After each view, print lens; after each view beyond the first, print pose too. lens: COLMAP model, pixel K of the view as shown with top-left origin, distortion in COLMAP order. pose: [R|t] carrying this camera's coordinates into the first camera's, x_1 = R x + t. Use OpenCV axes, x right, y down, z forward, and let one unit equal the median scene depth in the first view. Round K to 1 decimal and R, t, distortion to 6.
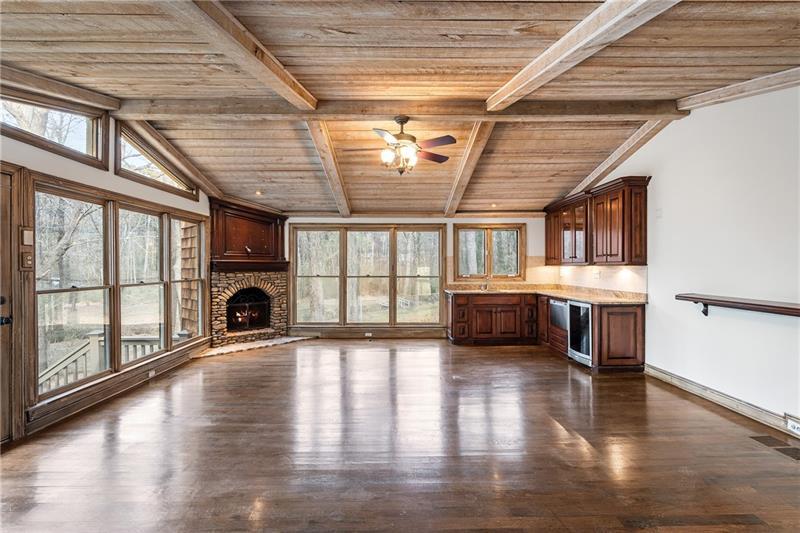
lens RADIAL K [[373.0, 0, 396.6], [0, 373.0, 262.5], [0, 0, 1]] dist [0.000682, -0.000011]
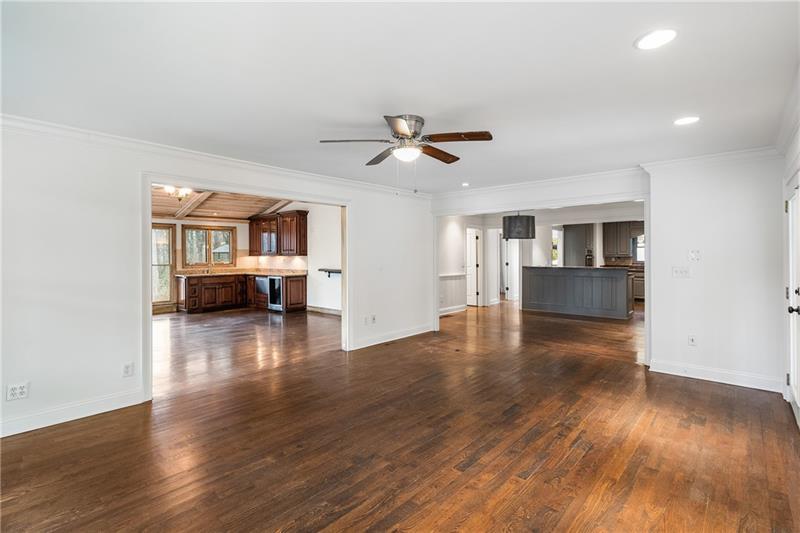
lens RADIAL K [[373.0, 0, 396.6], [0, 373.0, 262.5], [0, 0, 1]] dist [0.000682, -0.000011]
pose [[0.677921, -0.018498, 0.734902, -0.365863], [-0.001615, 0.999643, 0.026652, -0.007319], [-0.735133, -0.019254, 0.677650, -0.545635]]
